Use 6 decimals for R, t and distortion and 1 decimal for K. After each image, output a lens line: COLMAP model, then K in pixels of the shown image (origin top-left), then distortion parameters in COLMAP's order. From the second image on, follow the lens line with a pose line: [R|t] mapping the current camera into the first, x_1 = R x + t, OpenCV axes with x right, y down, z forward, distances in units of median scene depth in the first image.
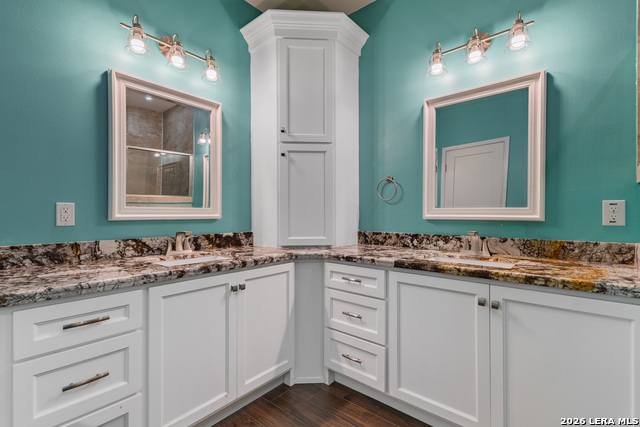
lens RADIAL K [[293.3, 0, 317.0], [0, 293.3, 212.9], [0, 0, 1]] dist [0.008684, -0.001929]
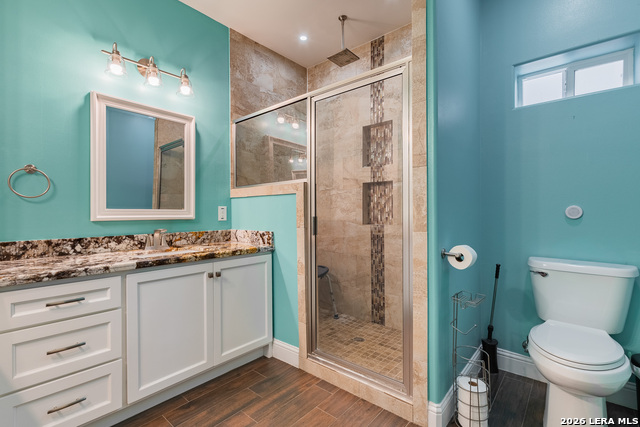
lens RADIAL K [[293.3, 0, 321.3], [0, 293.3, 214.8], [0, 0, 1]] dist [0.008684, -0.001929]
pose [[-0.011436, -0.005002, 0.999922, -0.684294], [0.003584, 0.999981, 0.005043, 0.000635], [-0.999928, 0.003641, -0.011418, 0.364553]]
